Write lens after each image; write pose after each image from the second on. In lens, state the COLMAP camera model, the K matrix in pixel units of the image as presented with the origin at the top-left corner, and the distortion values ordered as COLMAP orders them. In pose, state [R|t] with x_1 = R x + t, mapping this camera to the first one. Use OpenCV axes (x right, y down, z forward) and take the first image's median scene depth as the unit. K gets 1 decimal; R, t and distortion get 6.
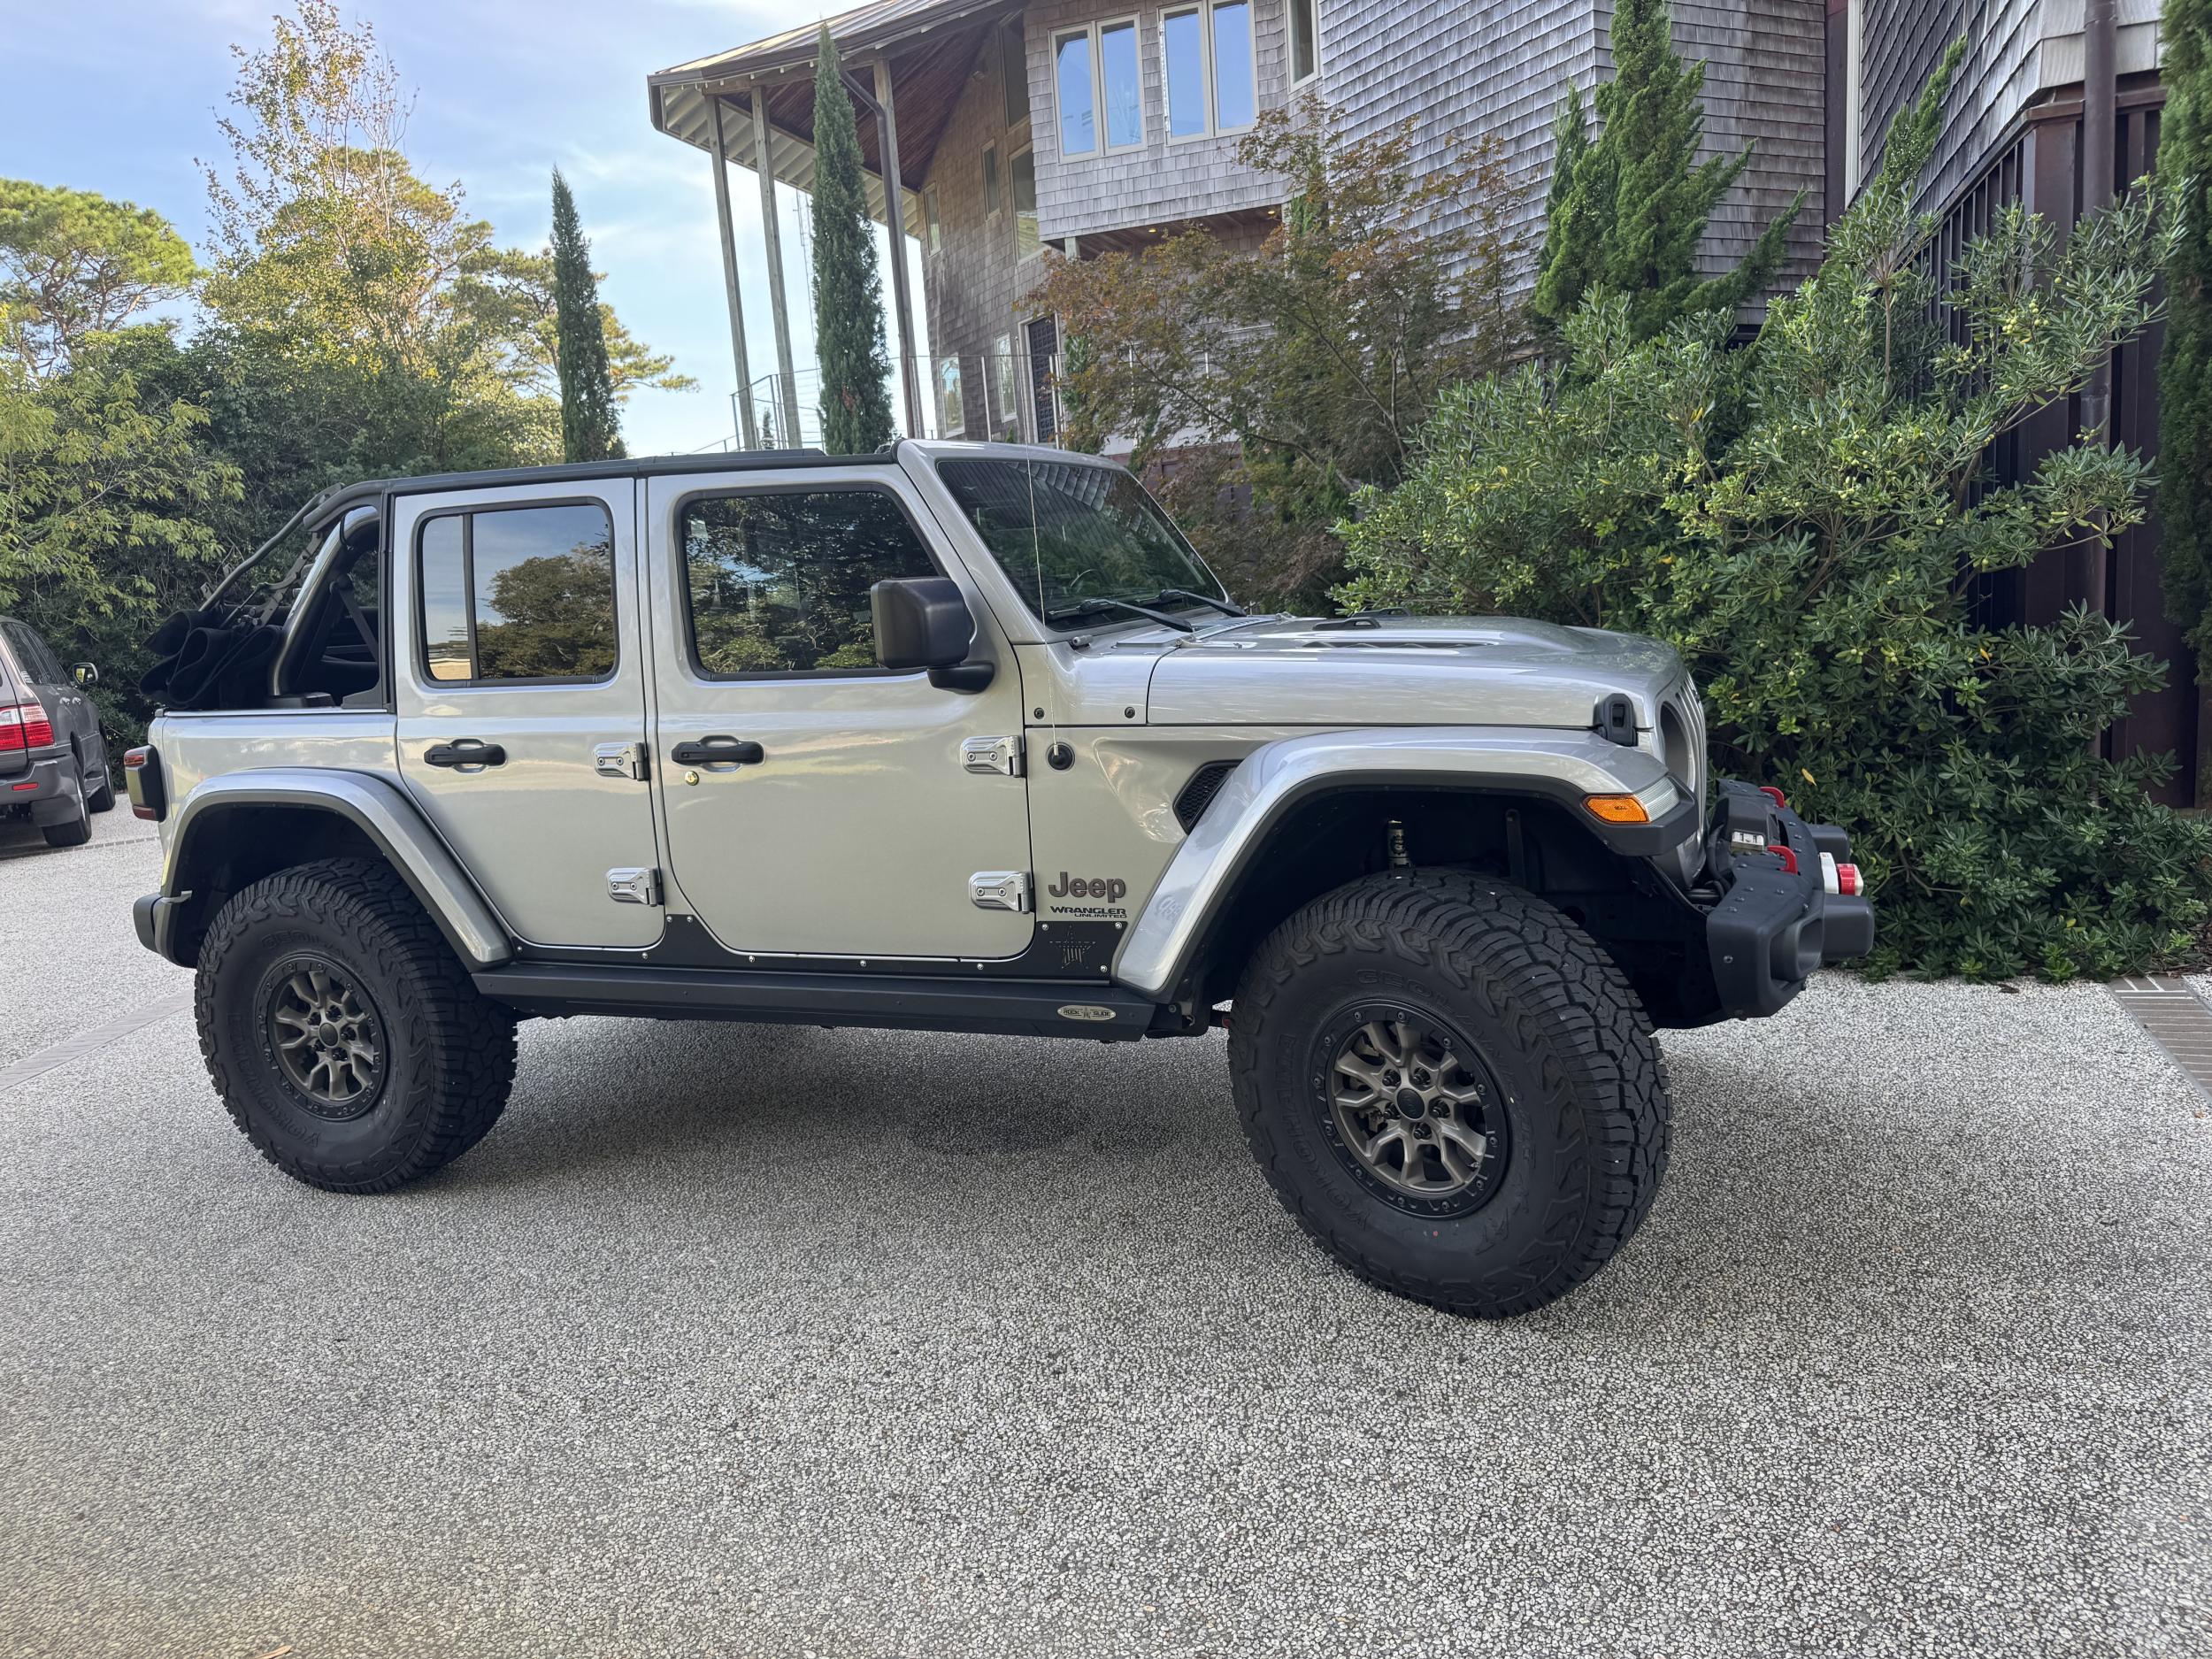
lens RADIAL K [[1630.7, 0, 1117.0], [0, 1630.7, 840.1], [0, 0, 1]] dist [0.008353, -0.015416]
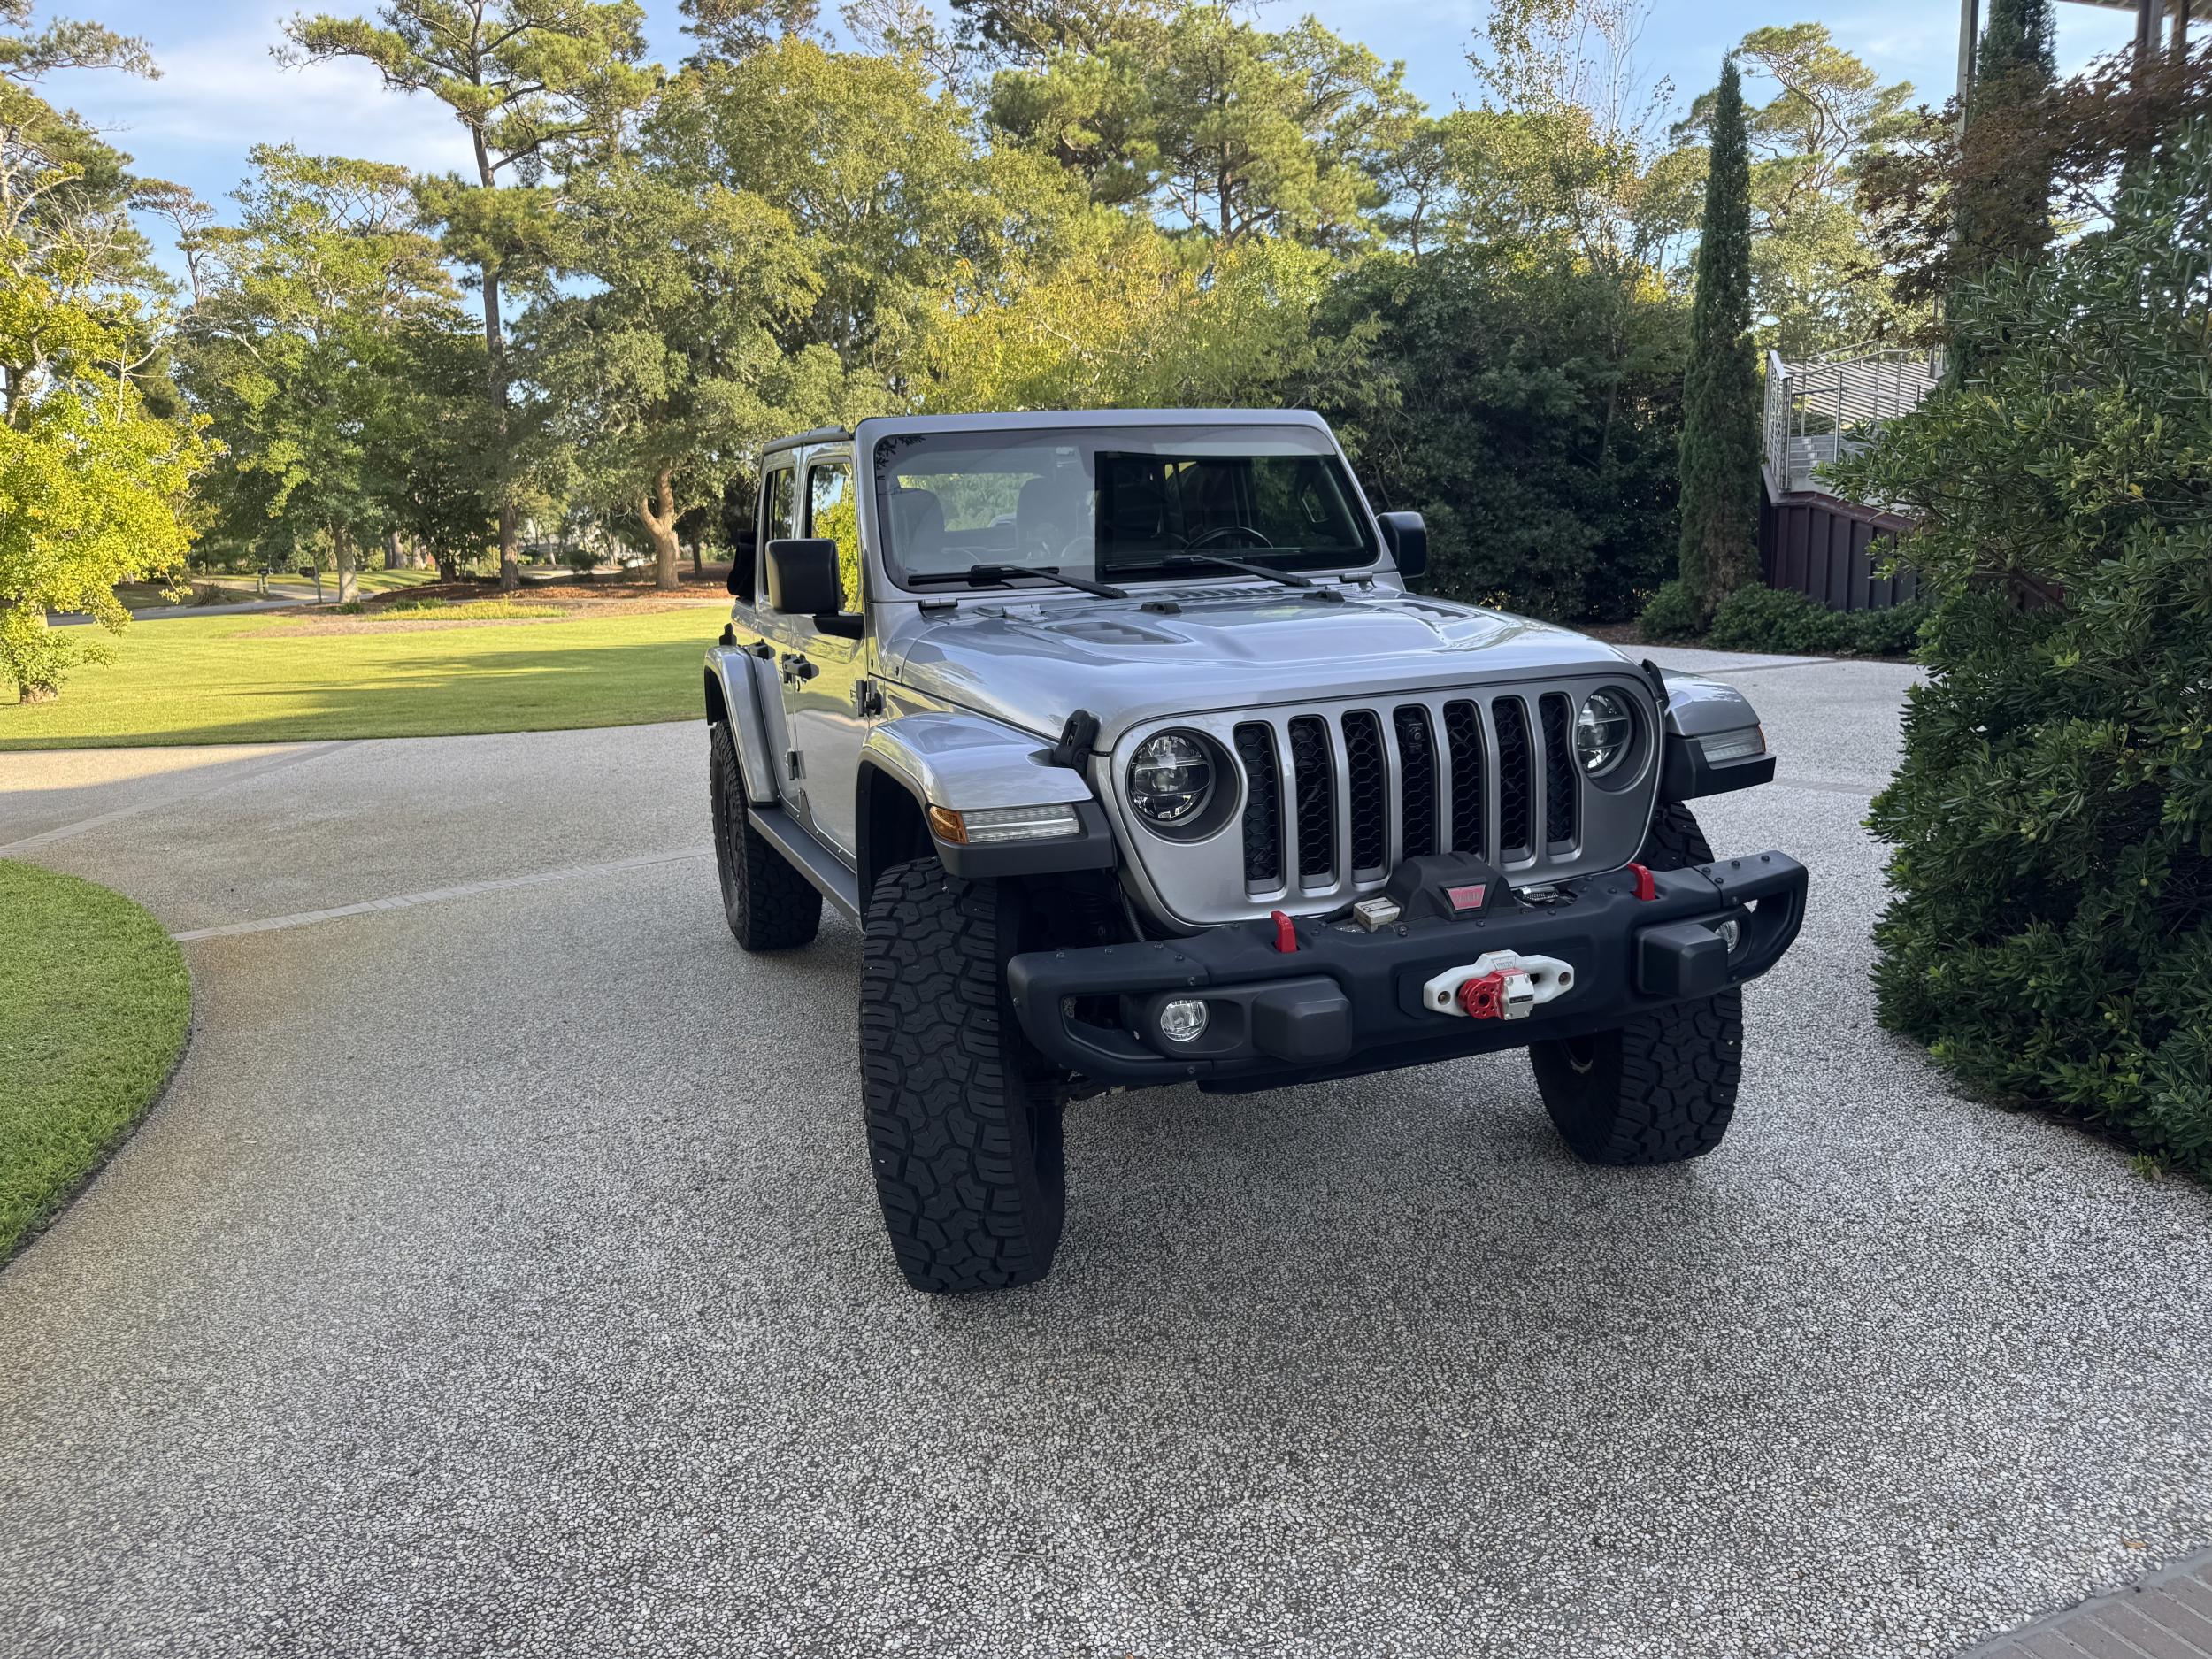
lens RADIAL K [[1642.3, 0, 1107.7], [0, 1642.3, 831.7], [0, 0, 1]] dist [0.028642, -0.043956]
pose [[0.668766, 0.174607, -0.722679, 0.731110], [-0.128253, 0.984553, 0.119193, -0.097014], [0.732327, 0.012974, 0.680829, 0.263927]]
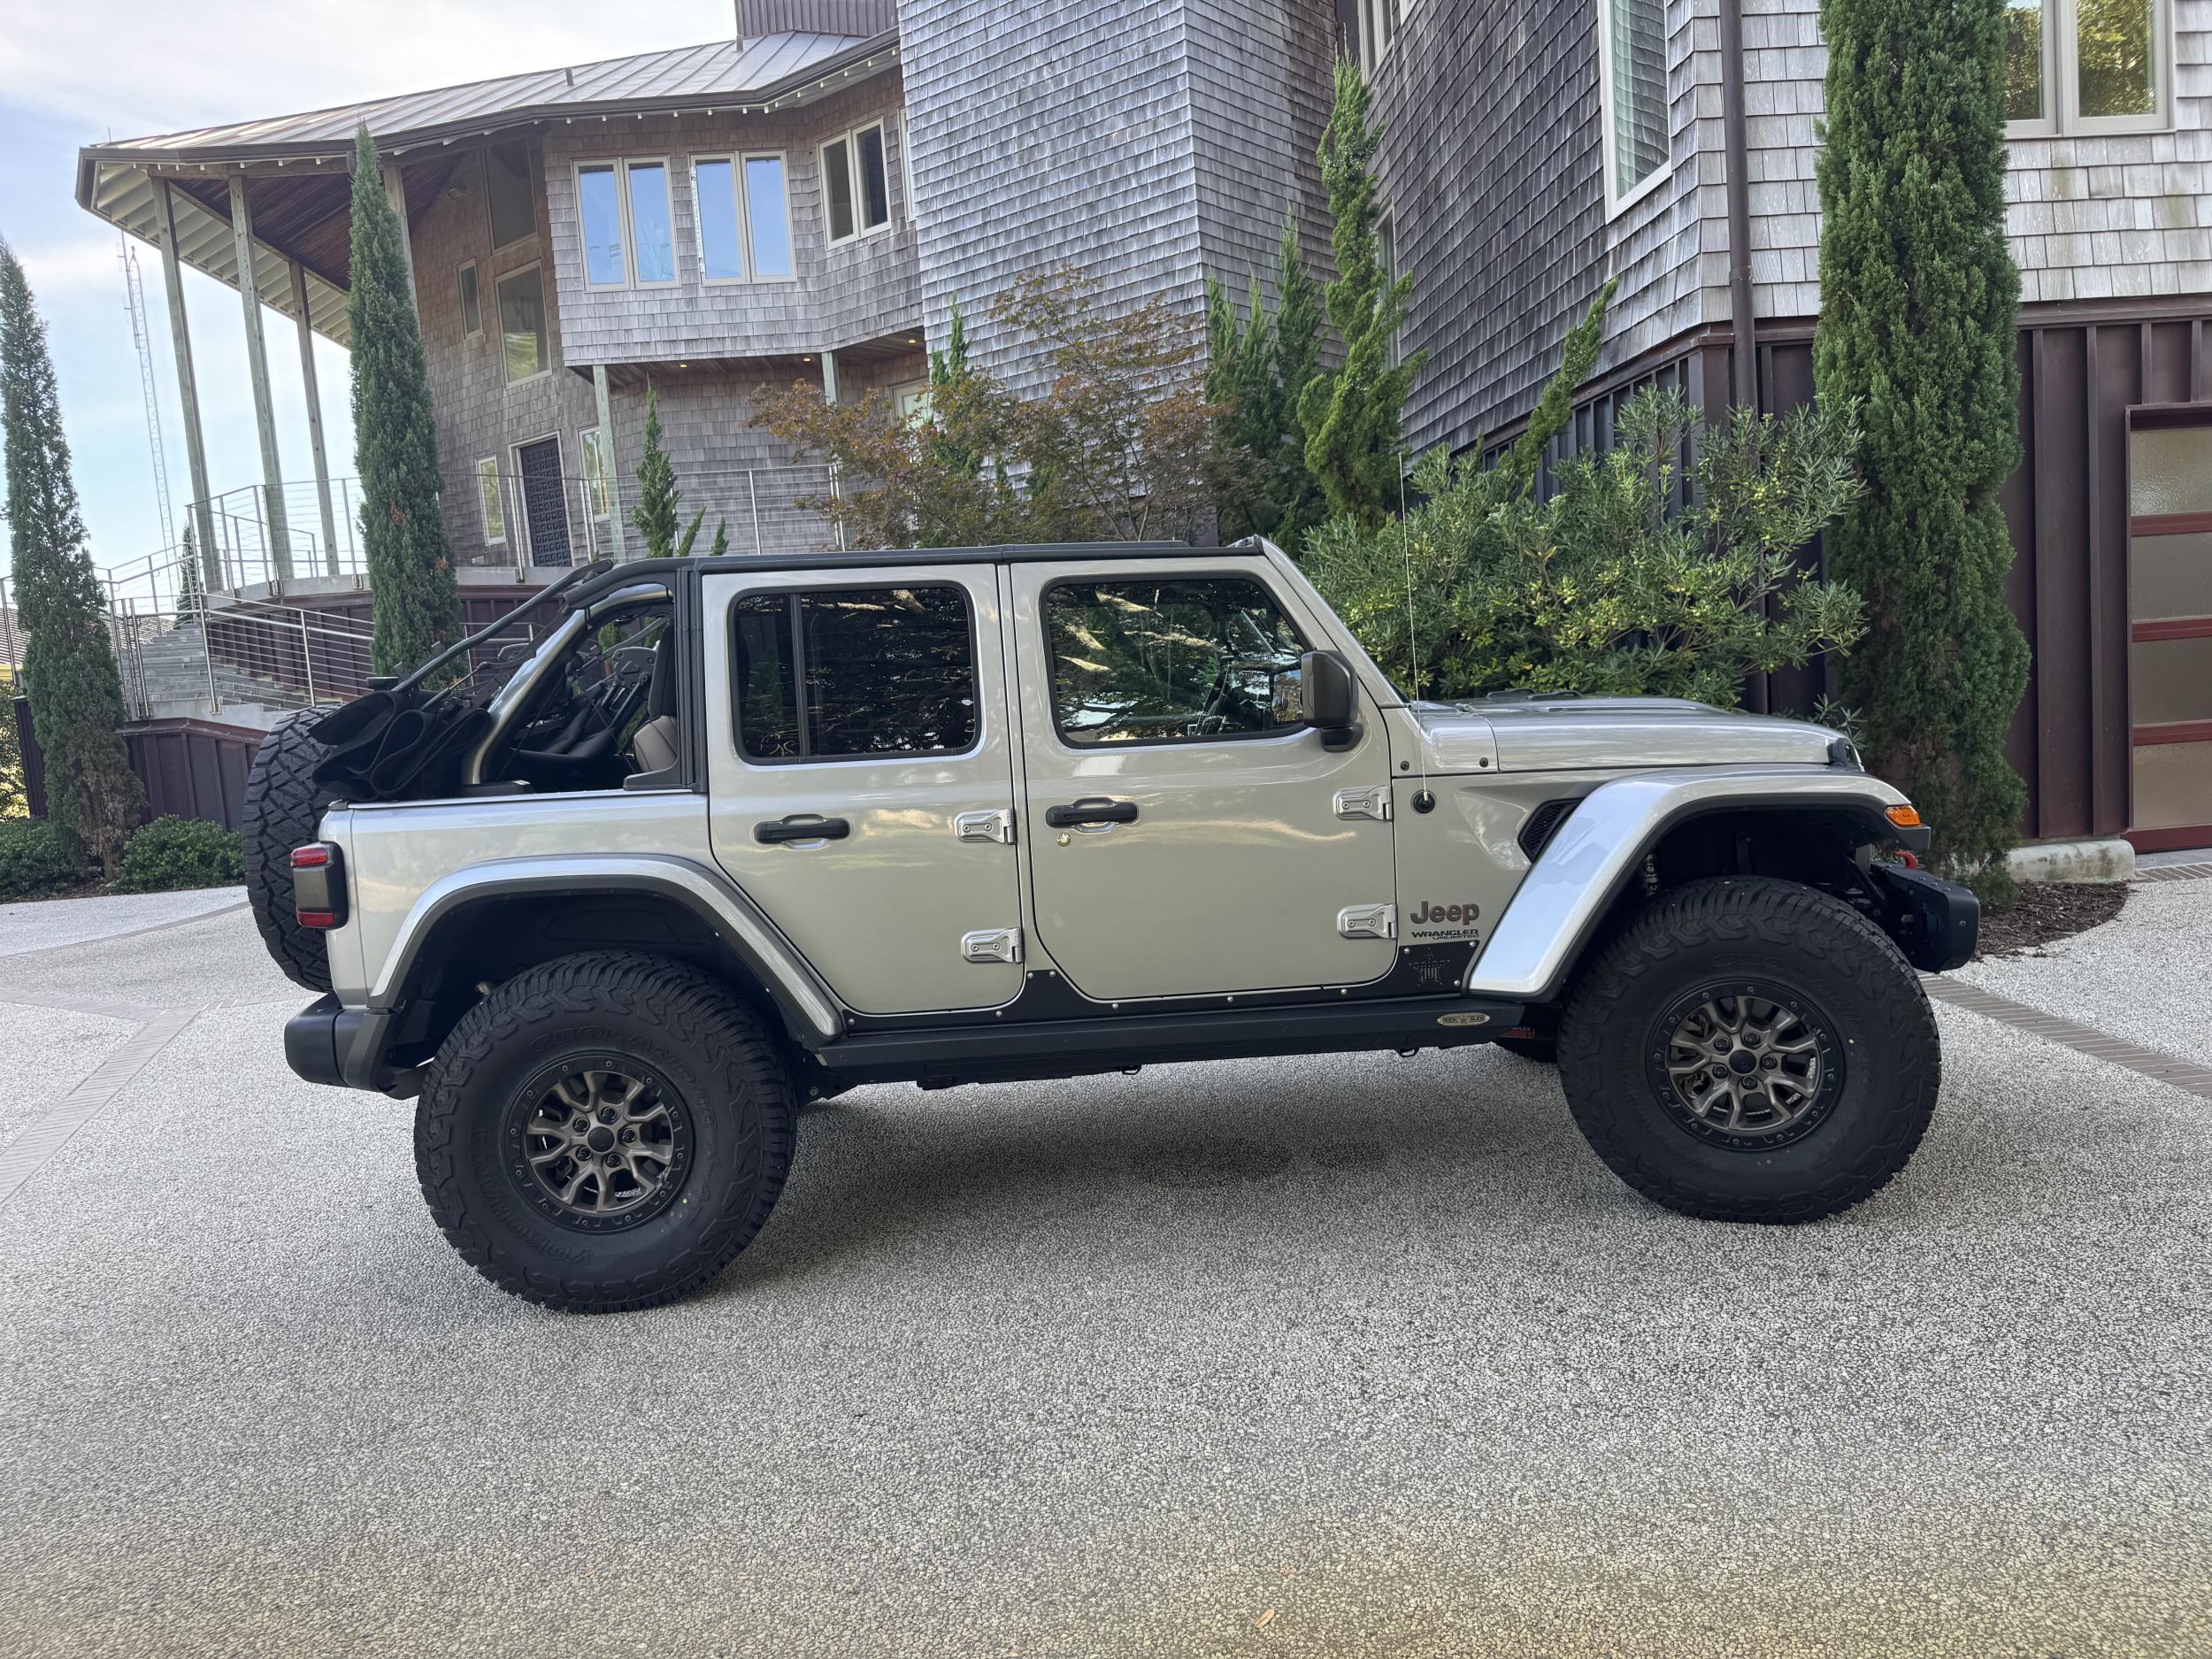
lens RADIAL K [[1642.3, 0, 1107.7], [0, 1642.3, 831.7], [0, 0, 1]] dist [0.028642, -0.043956]
pose [[0.912204, -0.031177, 0.408549, -0.582075], [0.069930, 0.994318, -0.080261, 0.039113], [-0.403725, 0.101784, 0.909201, 0.008569]]
